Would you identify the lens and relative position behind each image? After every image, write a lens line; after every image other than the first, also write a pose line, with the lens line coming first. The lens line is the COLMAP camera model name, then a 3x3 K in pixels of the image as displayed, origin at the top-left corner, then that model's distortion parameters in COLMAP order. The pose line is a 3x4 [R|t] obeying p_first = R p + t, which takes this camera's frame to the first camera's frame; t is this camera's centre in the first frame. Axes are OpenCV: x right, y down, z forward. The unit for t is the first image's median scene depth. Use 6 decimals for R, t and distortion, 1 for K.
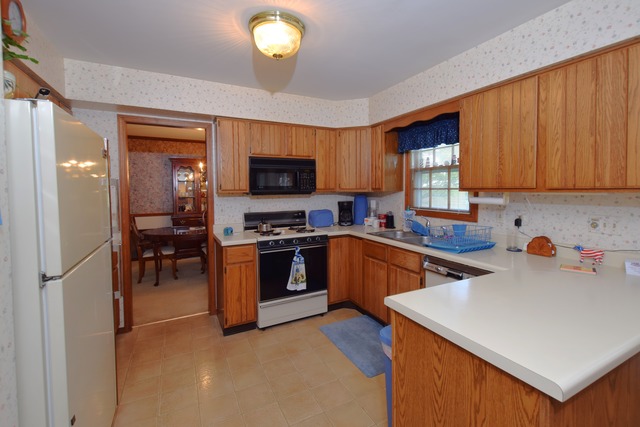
lens RADIAL K [[293.0, 0, 320.7], [0, 293.0, 211.6], [0, 0, 1]] dist [0.021260, -0.000907]
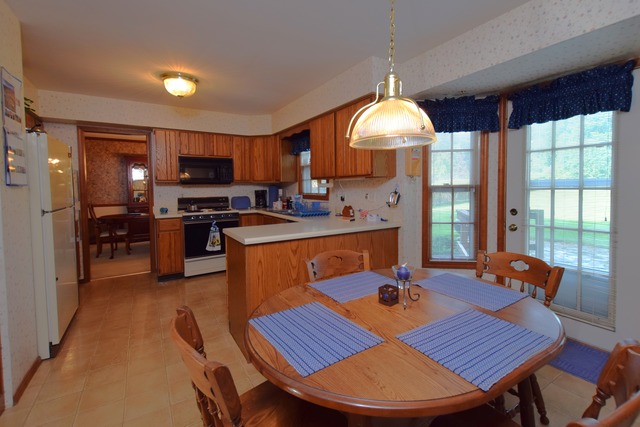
lens RADIAL K [[293.0, 0, 319.2], [0, 293.0, 210.2], [0, 0, 1]] dist [0.021260, -0.000907]
pose [[0.996521, -0.009593, 0.082794, 0.293477], [0.009466, 0.999953, 0.001927, 0.069536], [-0.082809, -0.001137, 0.996565, -0.432669]]
